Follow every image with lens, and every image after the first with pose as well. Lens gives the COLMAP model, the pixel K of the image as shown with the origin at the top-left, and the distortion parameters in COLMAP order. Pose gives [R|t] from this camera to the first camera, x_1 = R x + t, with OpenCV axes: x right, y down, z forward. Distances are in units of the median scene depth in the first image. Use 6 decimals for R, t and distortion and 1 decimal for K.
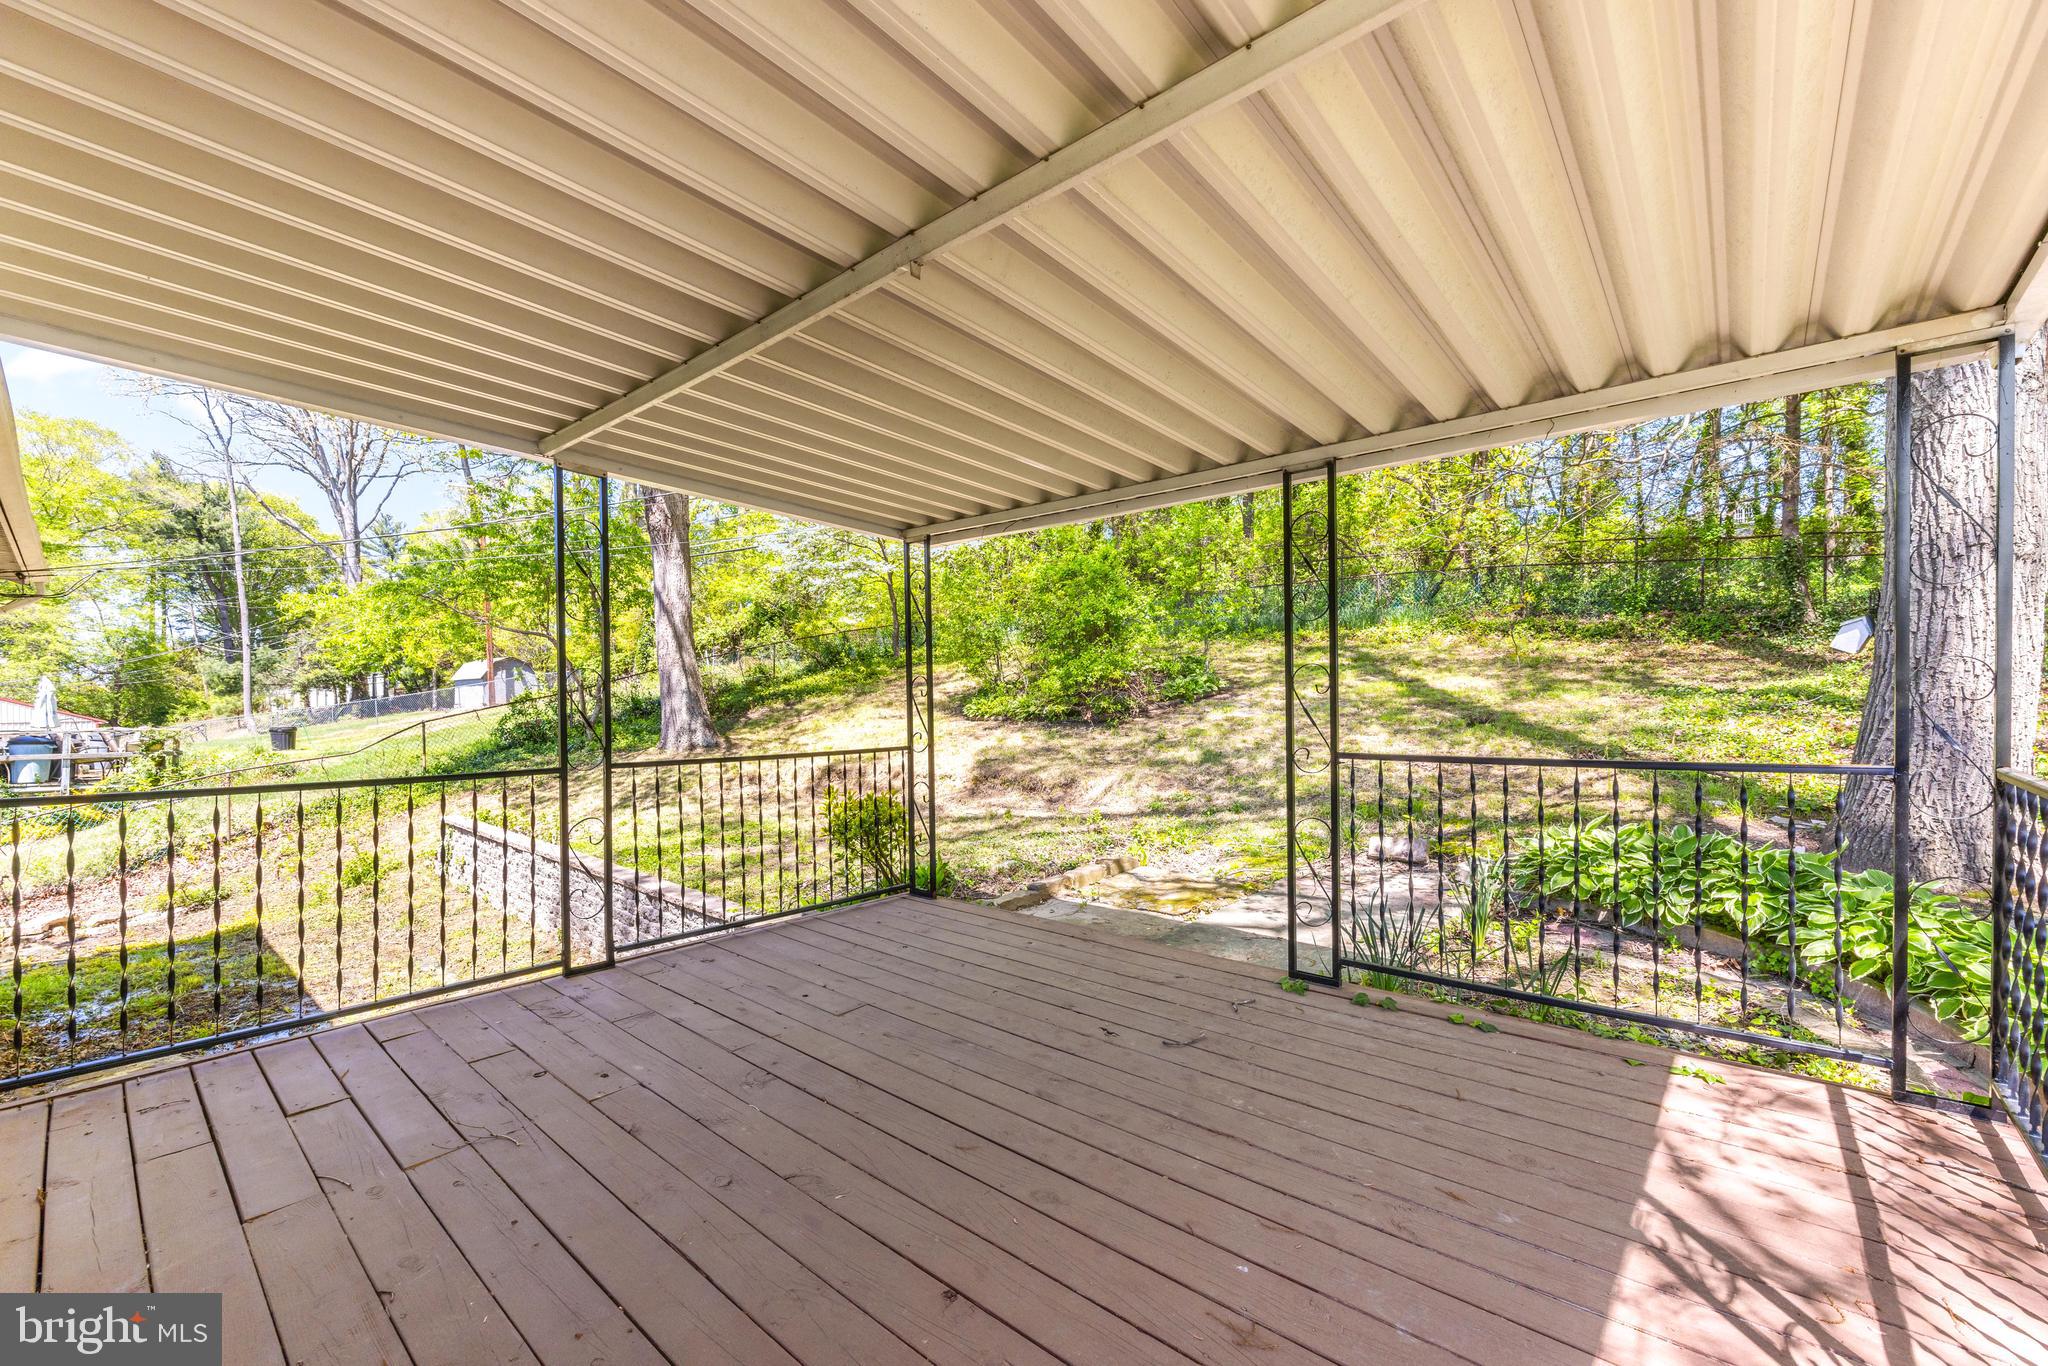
lens RADIAL K [[825.3, 0, 1018.9], [0, 825.3, 689.8], [0, 0, 1]] dist [-0.003141, 0.000308]
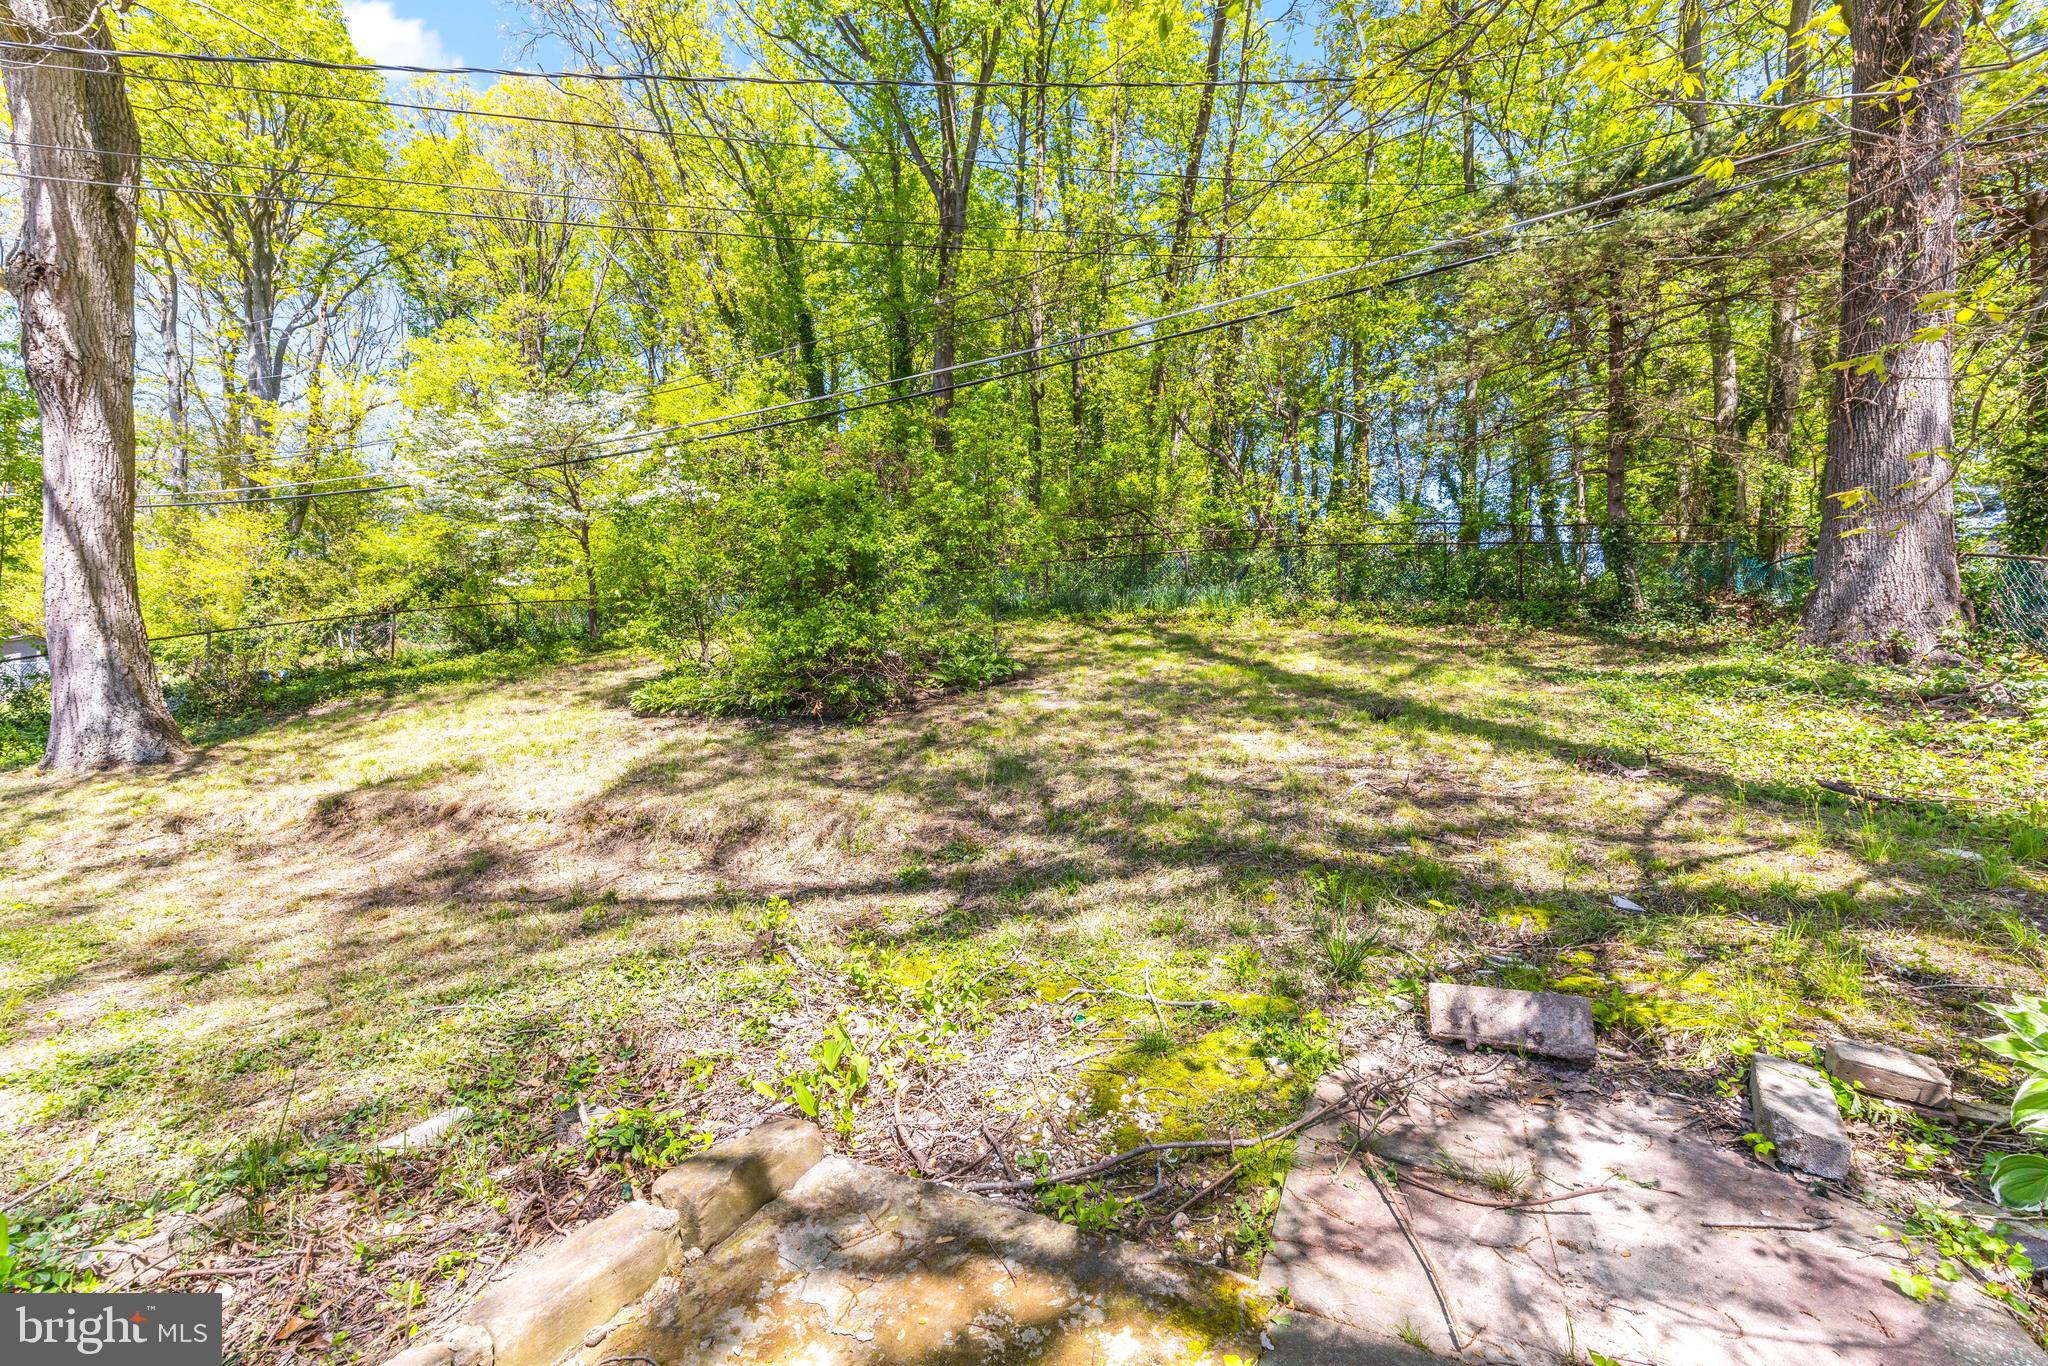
lens RADIAL K [[825.3, 0, 1021.8], [0, 825.3, 685.9], [0, 0, 1]] dist [-0.003141, 0.000308]
pose [[0.964732, 0.010815, 0.263011, 0.058726], [-0.007875, 0.999894, -0.012228, 0.018762], [-0.263115, 0.009725, 0.964715, 0.289810]]
